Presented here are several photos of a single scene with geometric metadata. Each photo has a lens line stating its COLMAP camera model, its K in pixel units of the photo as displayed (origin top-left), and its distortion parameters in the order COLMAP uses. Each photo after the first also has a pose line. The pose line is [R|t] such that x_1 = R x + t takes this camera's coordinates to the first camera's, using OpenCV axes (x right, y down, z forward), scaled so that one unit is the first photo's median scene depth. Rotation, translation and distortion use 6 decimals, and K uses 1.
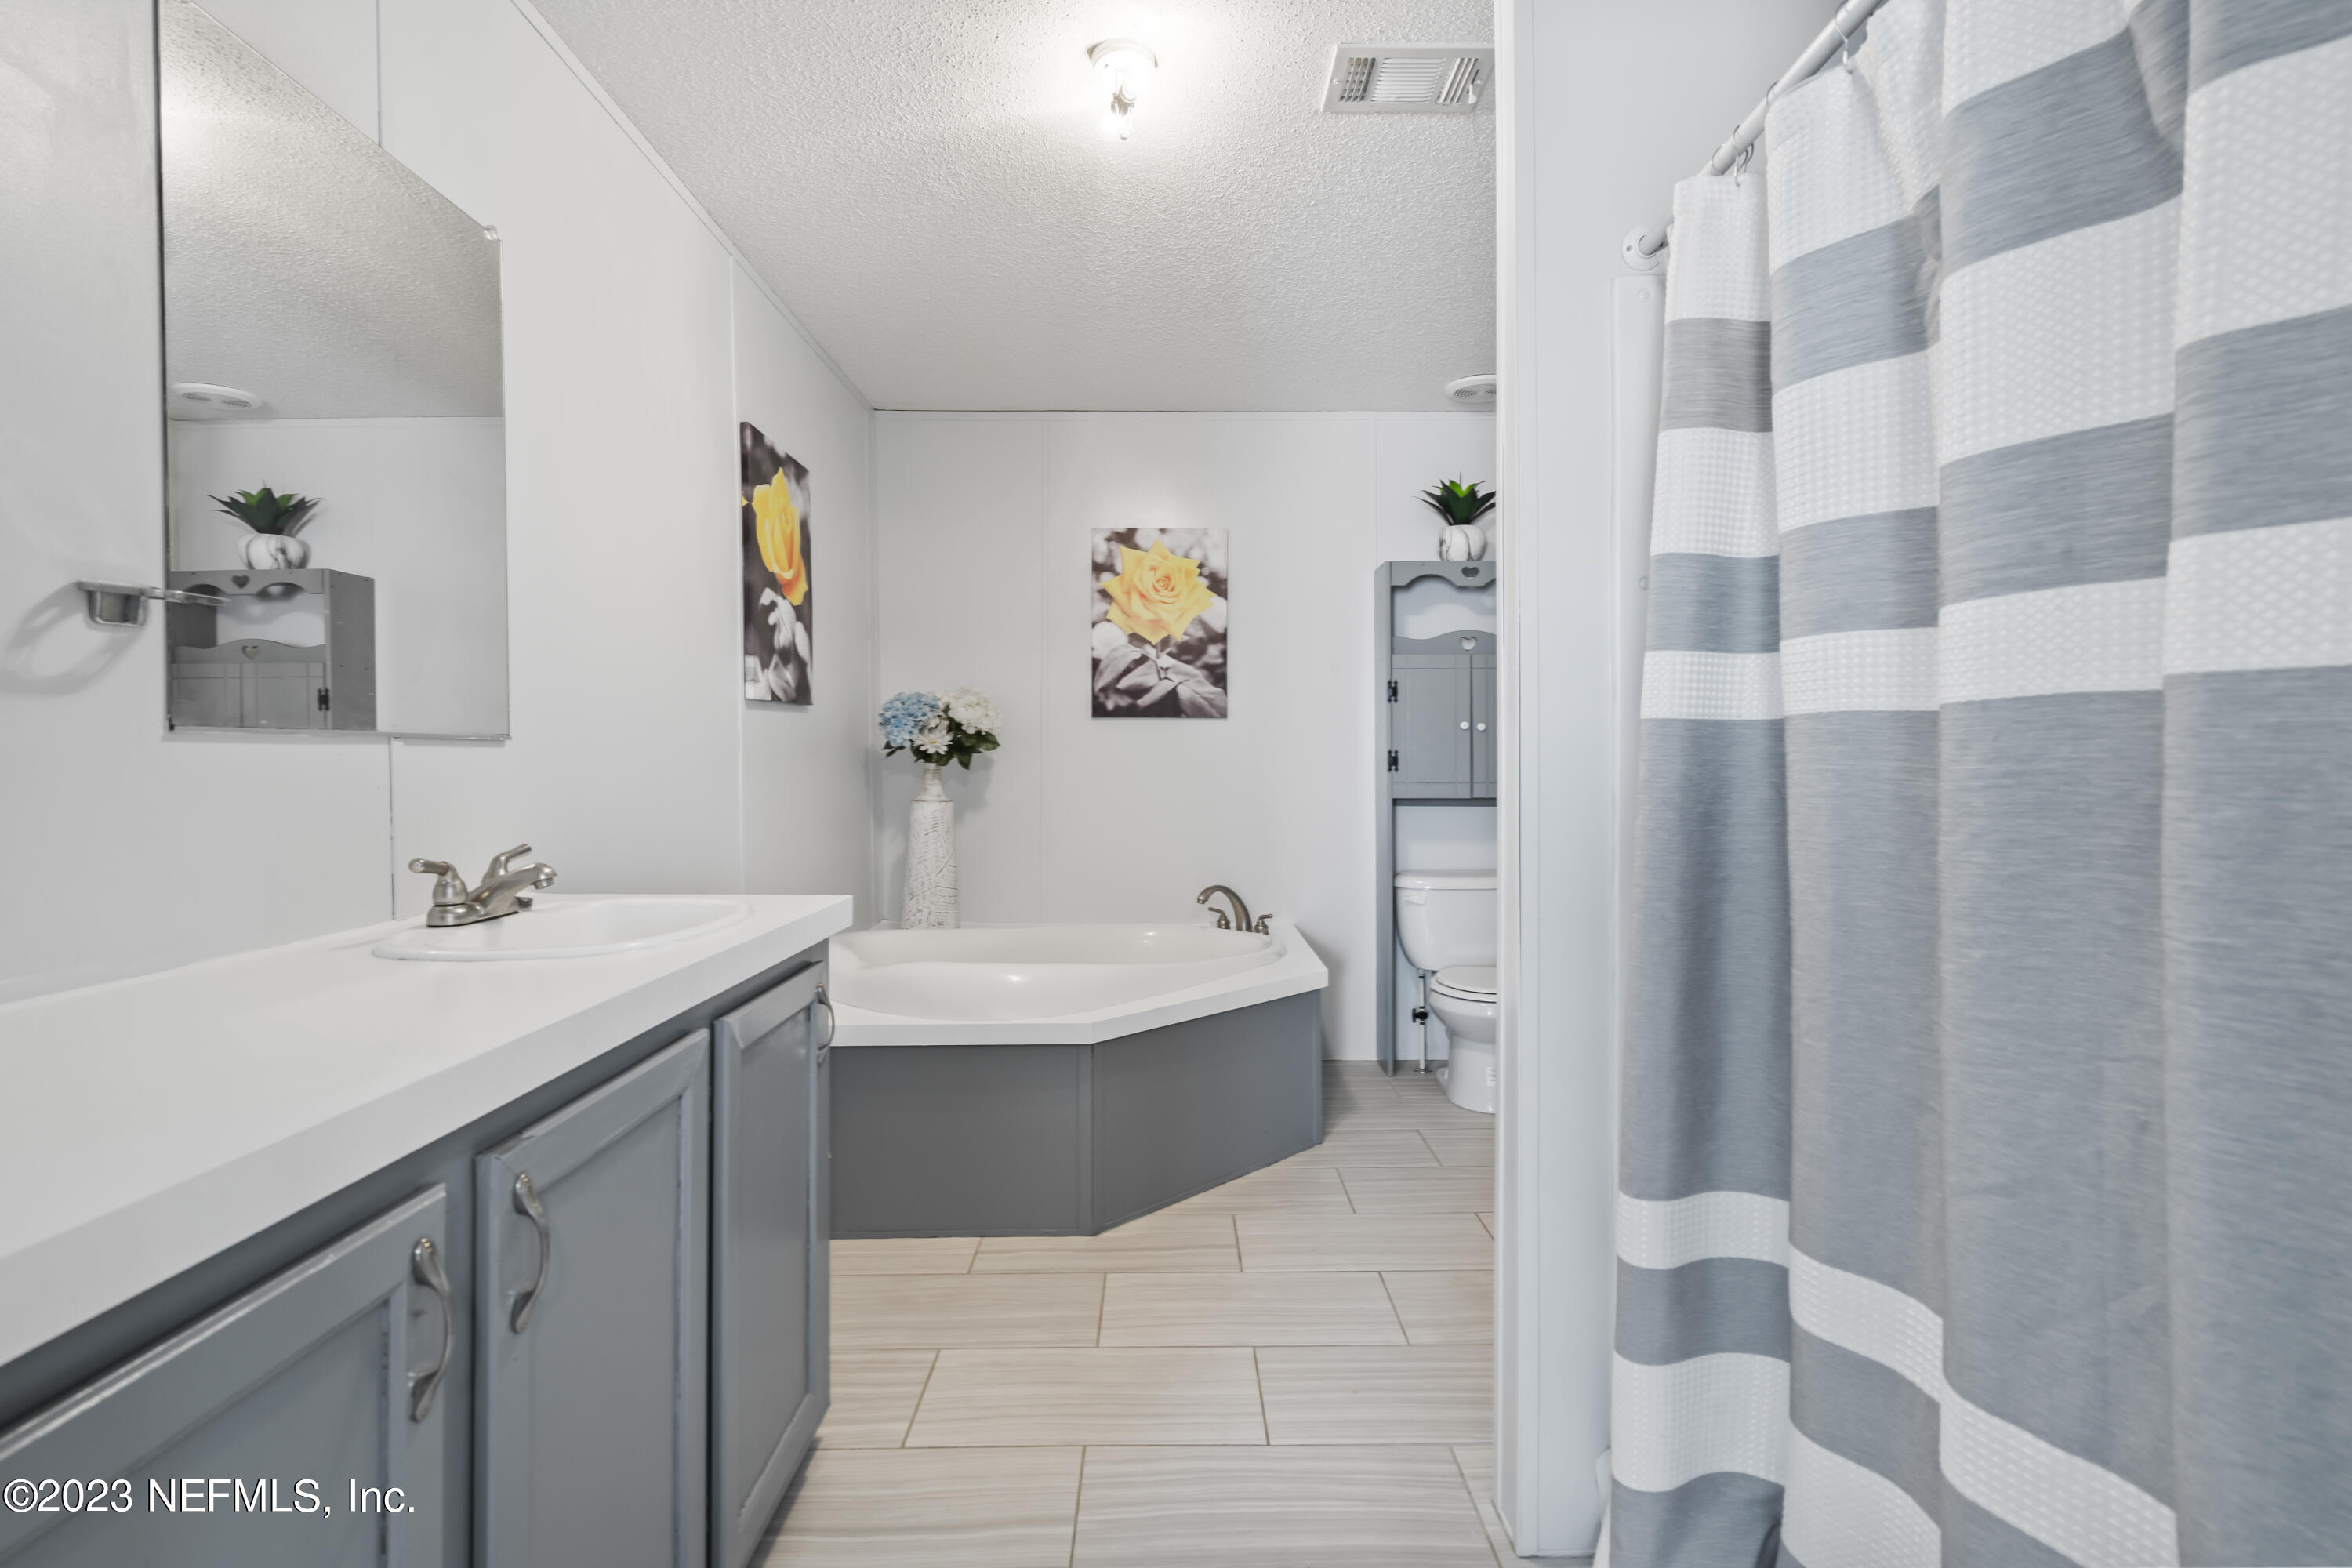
lens RADIAL K [[1102.4, 0, 1172.8], [0, 1102.4, 800.1], [0, 0, 1]] dist [-0.000350, 0.000556]
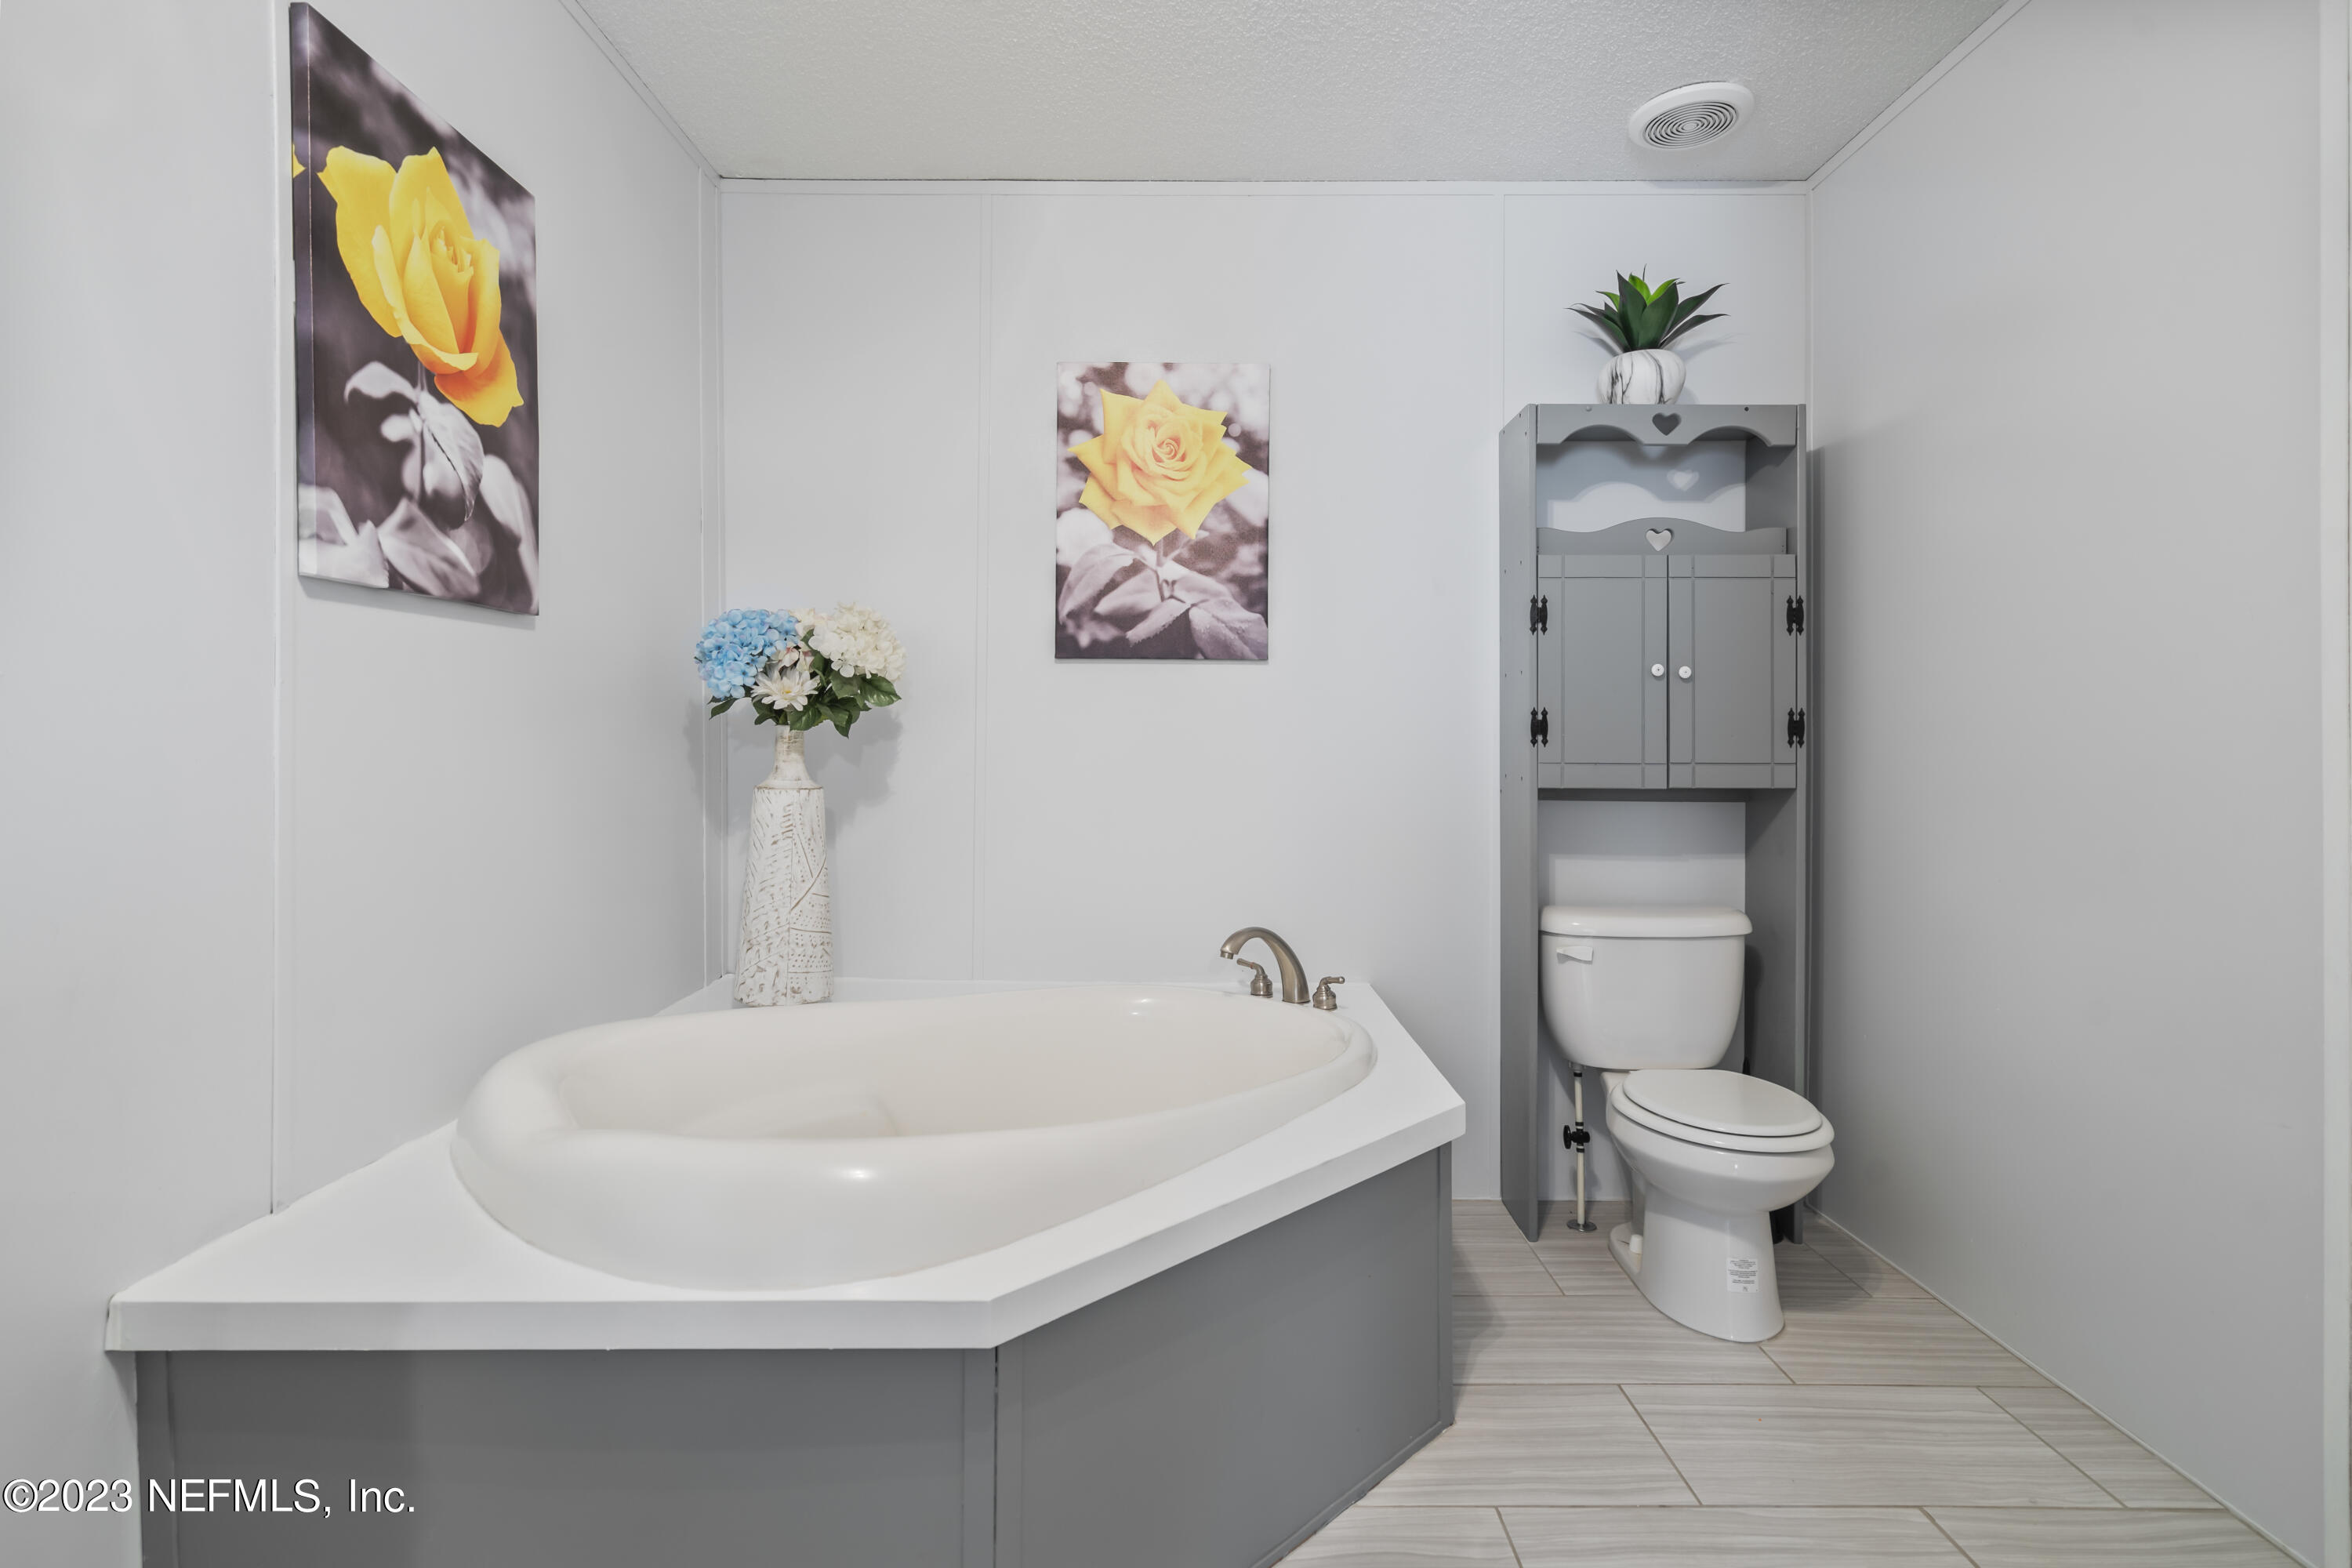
lens RADIAL K [[1113.3, 0, 1175.4], [0, 1113.3, 777.4], [0, 0, 1]] dist [0.000757, 0.000336]
pose [[0.999944, 0.005606, -0.008974, 0.002195], [-0.005700, 0.999928, -0.010571, 0.000192], [0.008914, 0.010622, 0.999904, 0.367832]]
